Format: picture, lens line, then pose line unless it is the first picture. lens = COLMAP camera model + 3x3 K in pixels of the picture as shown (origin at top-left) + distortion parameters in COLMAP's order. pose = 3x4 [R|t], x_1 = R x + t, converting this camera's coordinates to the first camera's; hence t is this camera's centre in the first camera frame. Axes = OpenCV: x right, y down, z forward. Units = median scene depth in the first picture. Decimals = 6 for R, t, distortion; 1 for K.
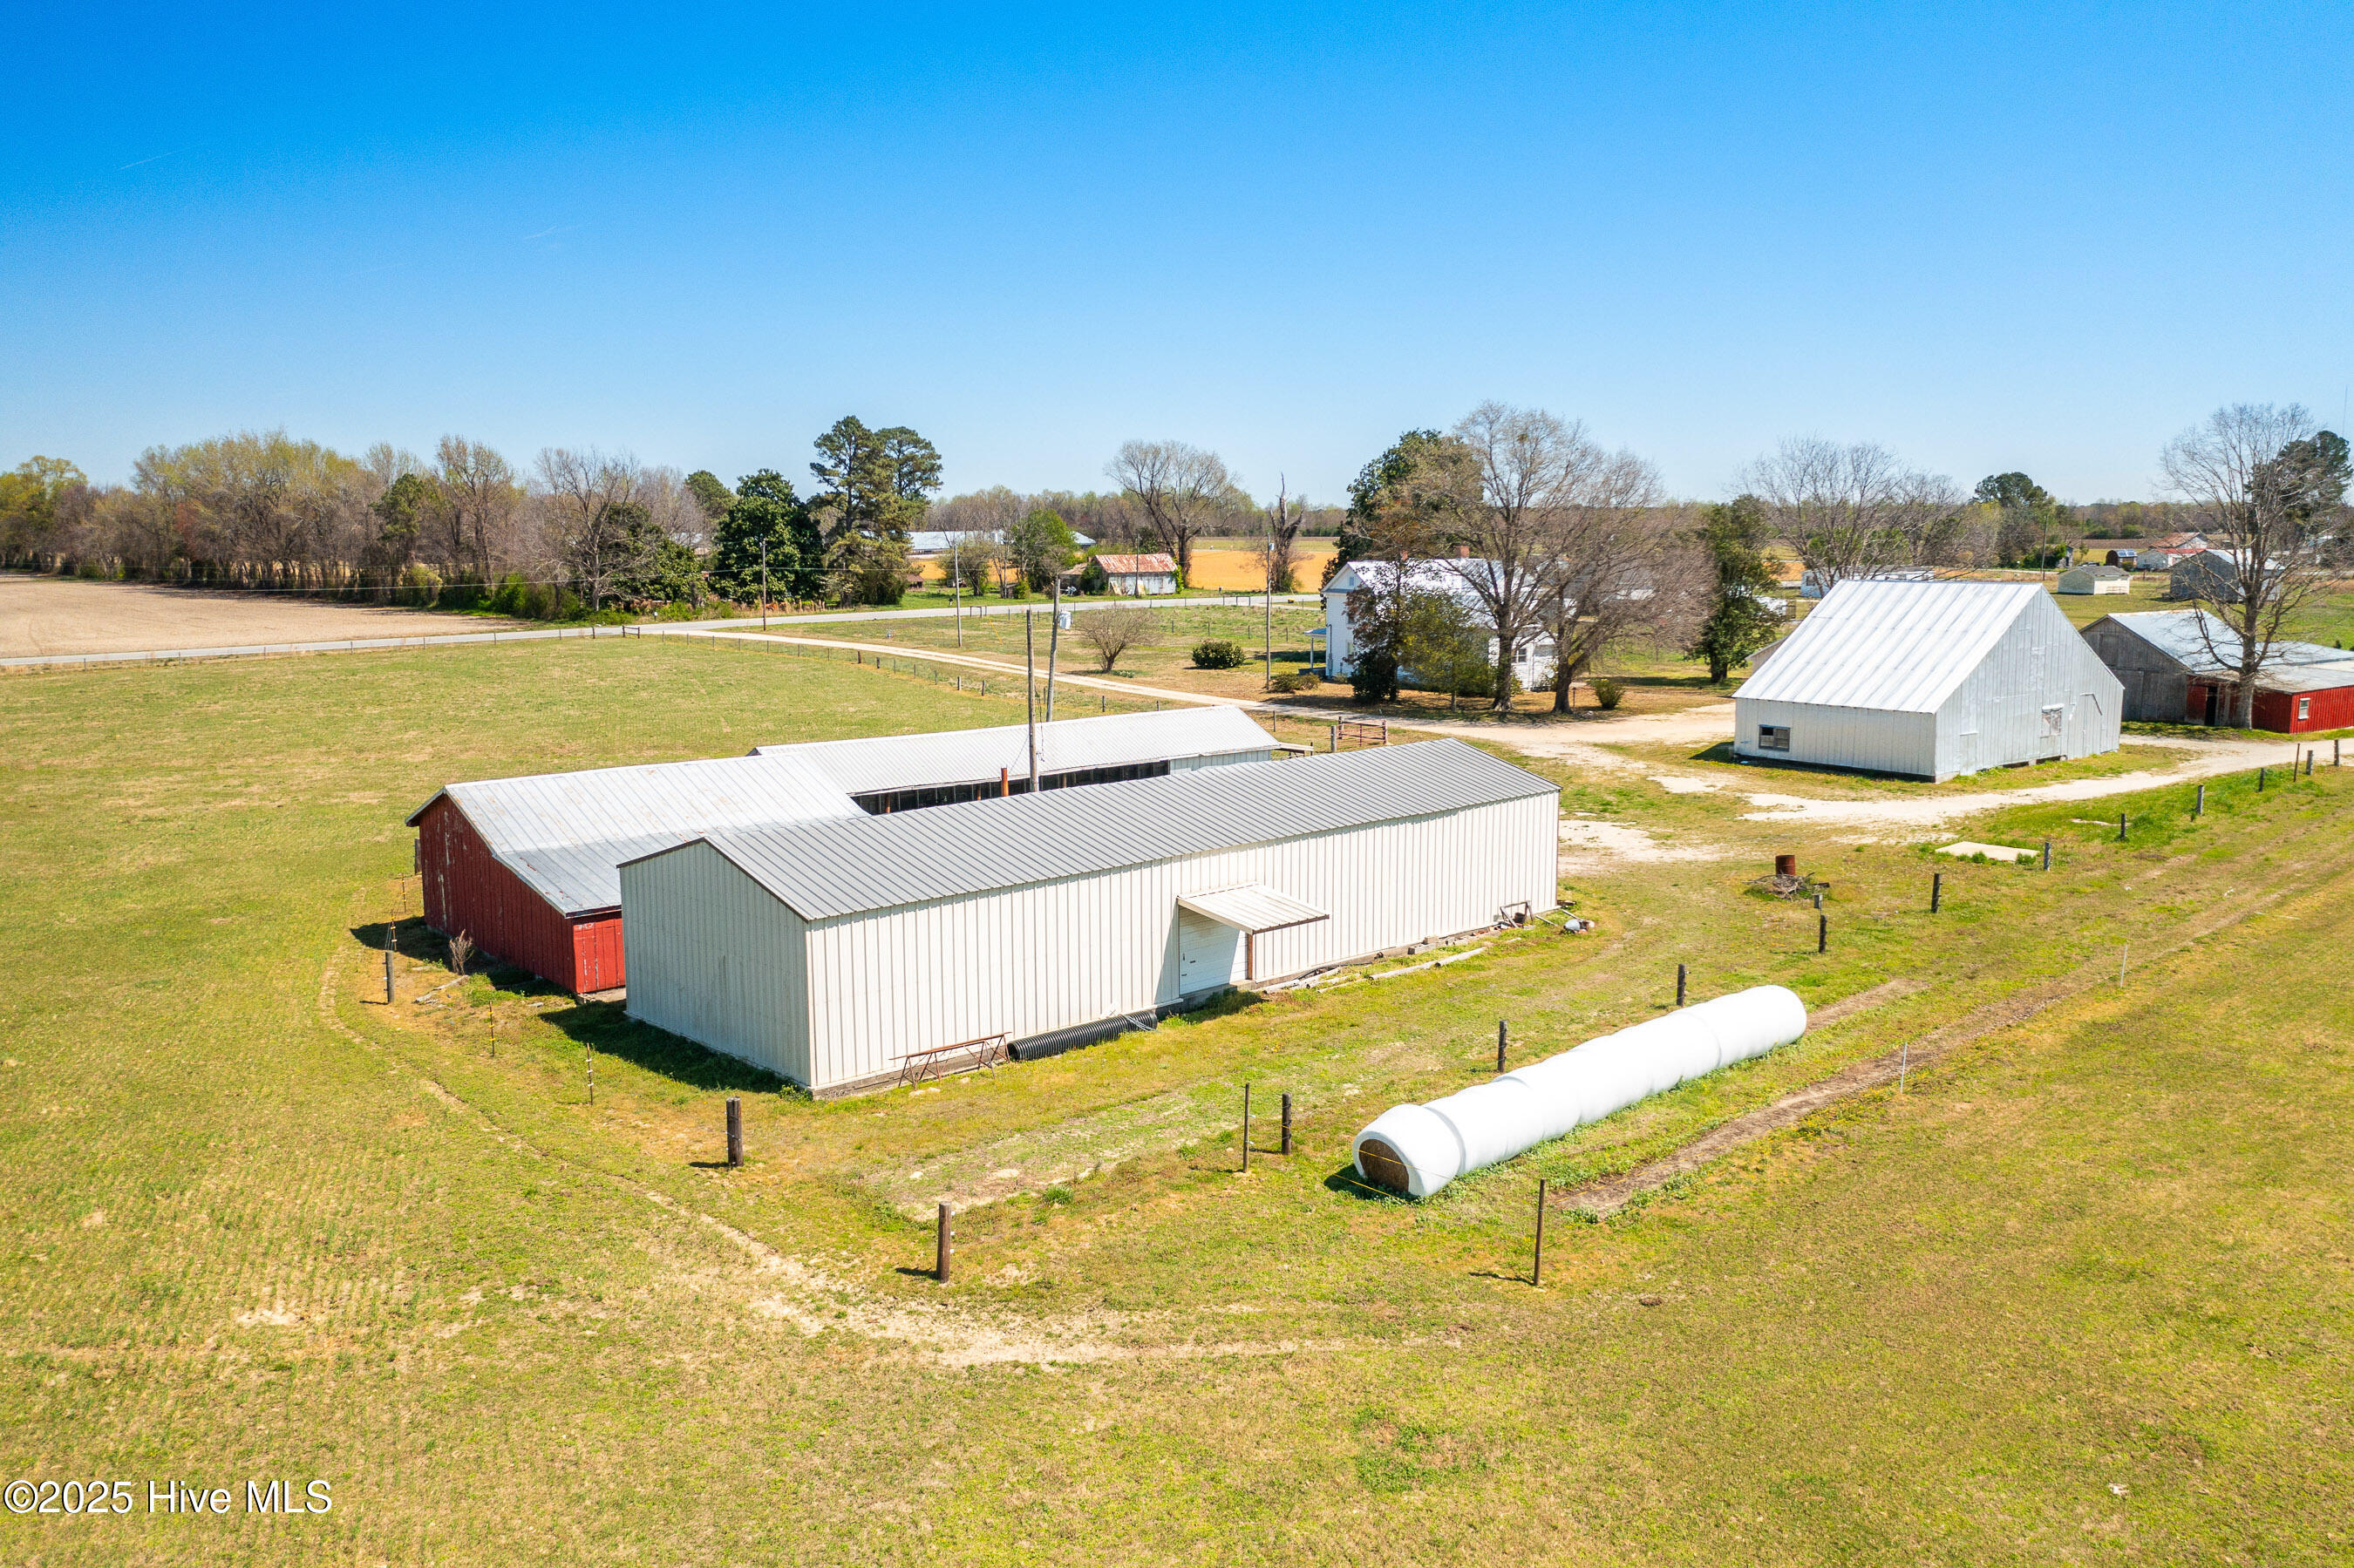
lens RADIAL K [[1829.2, 0, 1177.0], [0, 1829.2, 784.0], [0, 0, 1]] dist [0.000040, 0.009643]
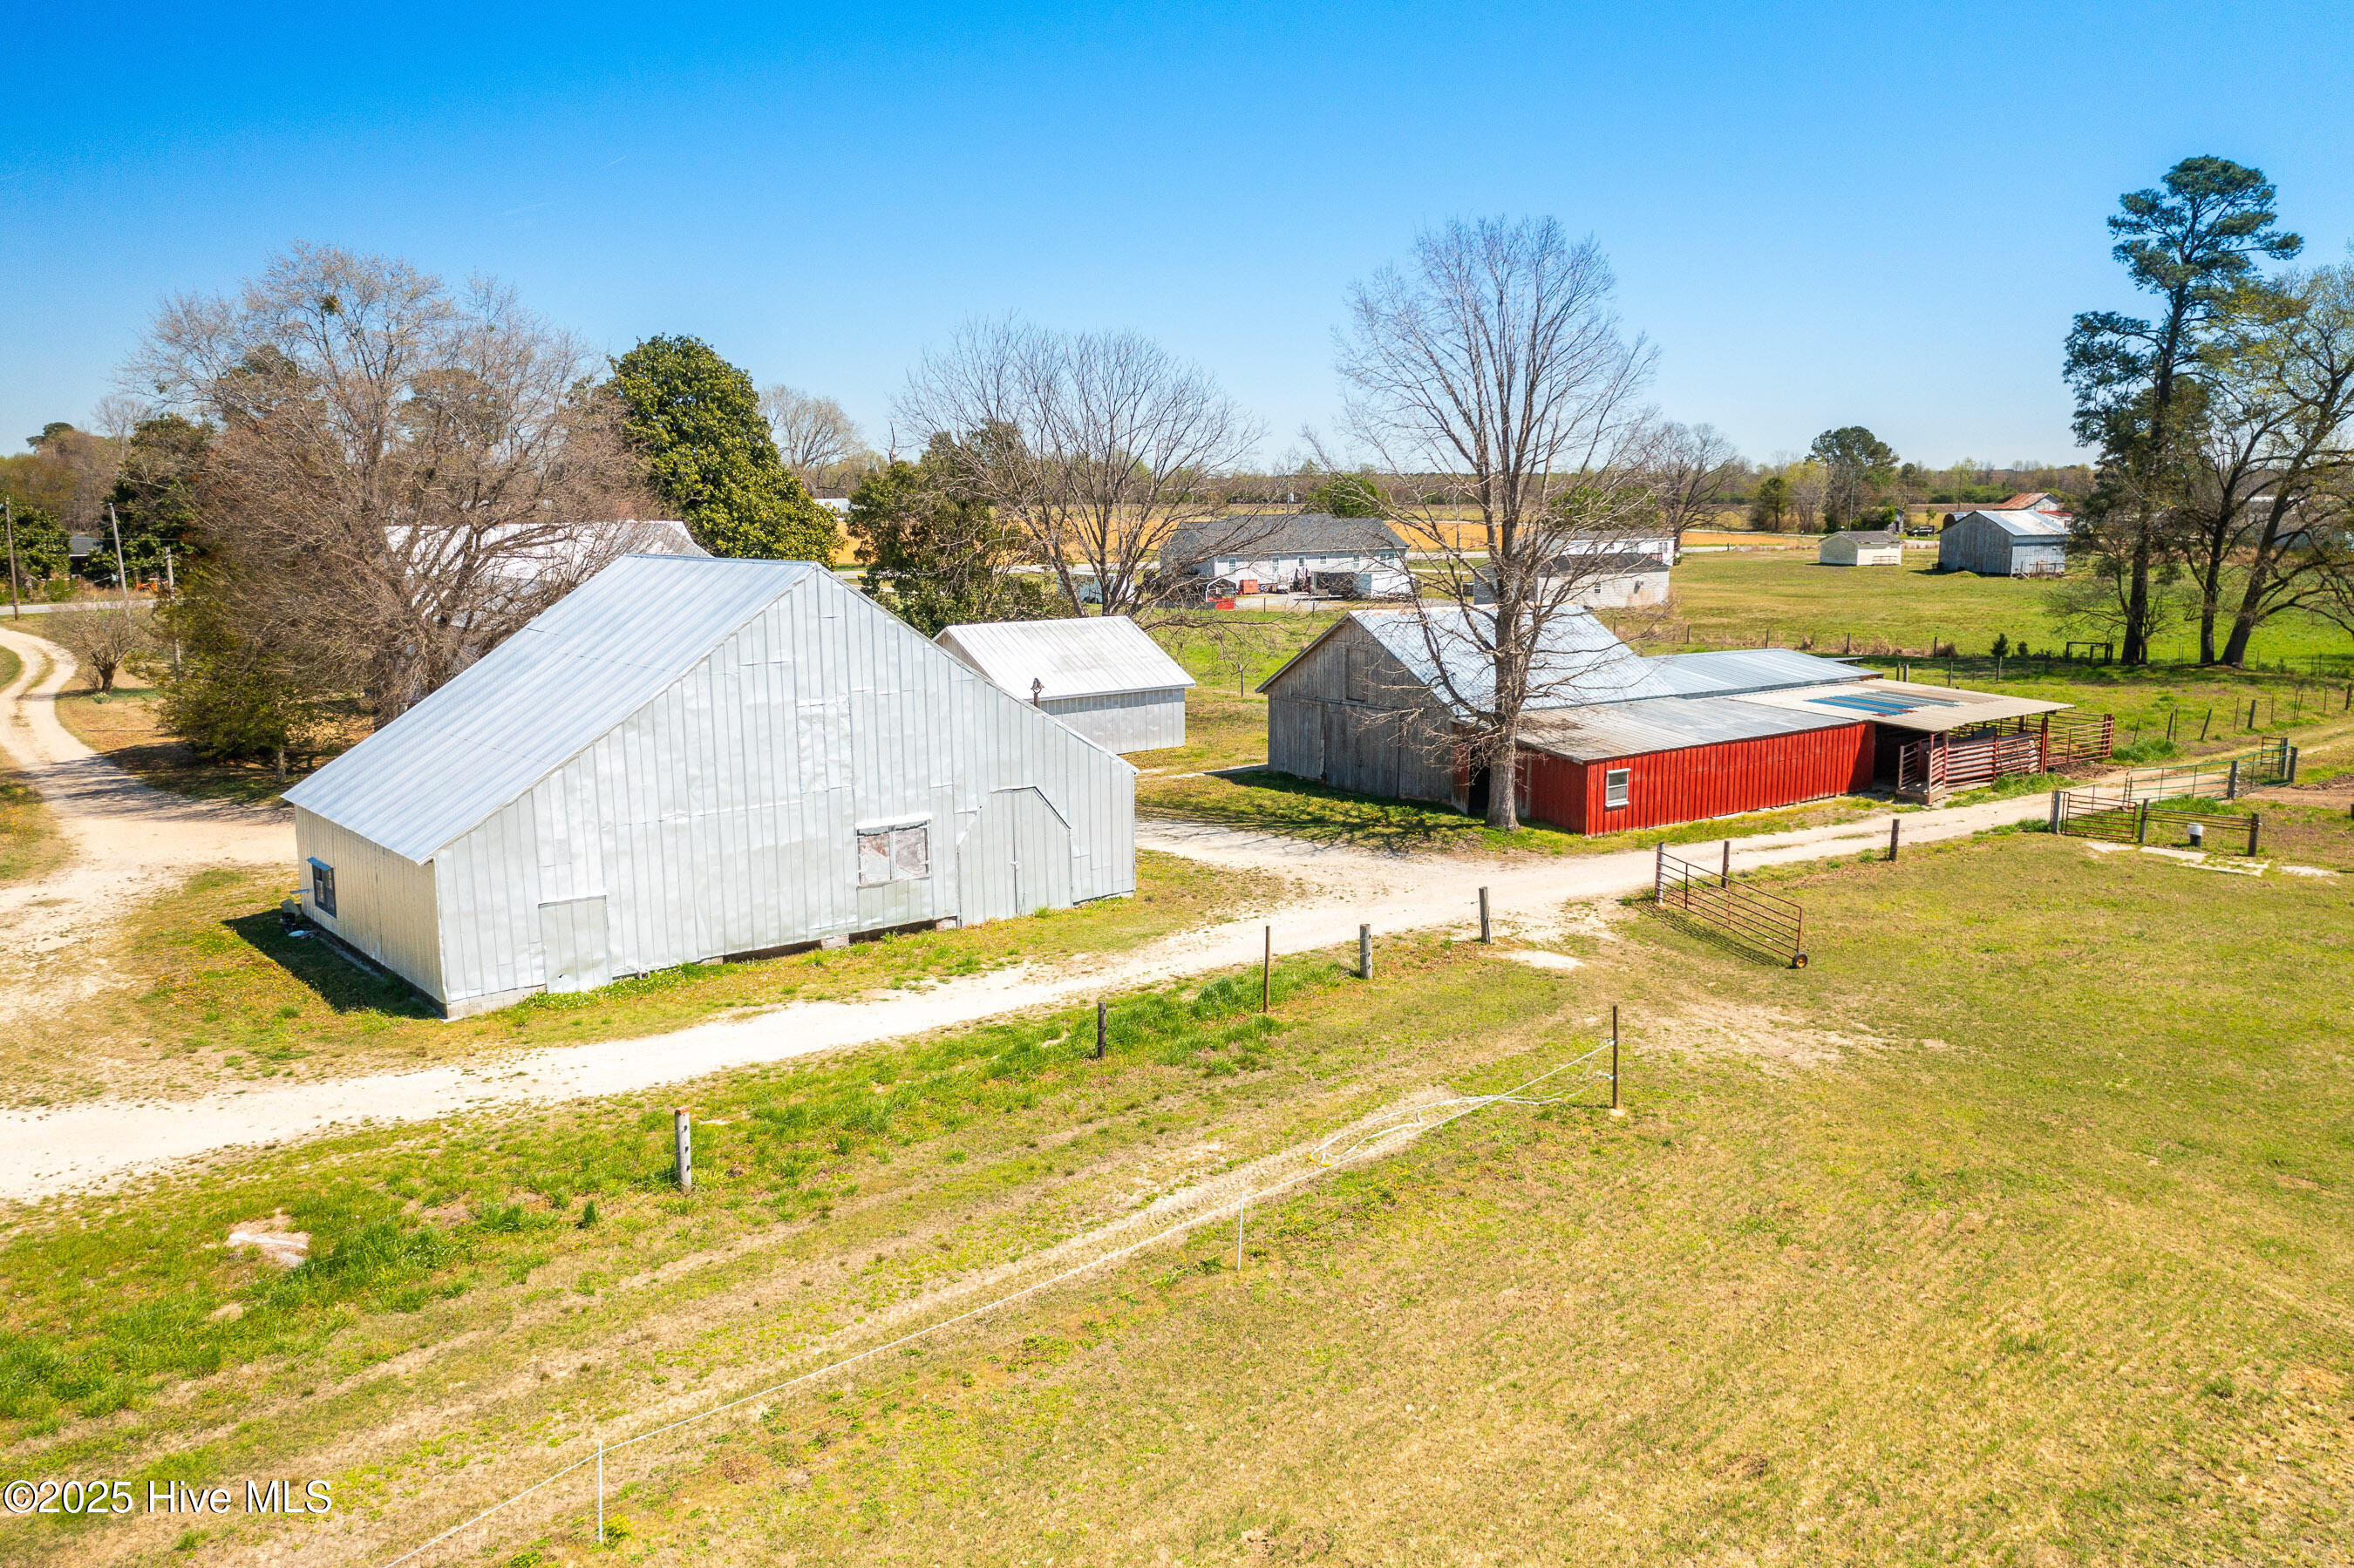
lens RADIAL K [[1829.2, 0, 1177.0], [0, 1829.2, 784.0], [0, 0, 1]] dist [0.000040, 0.009643]
pose [[0.999922, -0.004984, 0.011411, 0.481040], [0.004808, 0.999871, 0.015323, -0.050986], [-0.011486, -0.015267, 0.999817, 0.472057]]
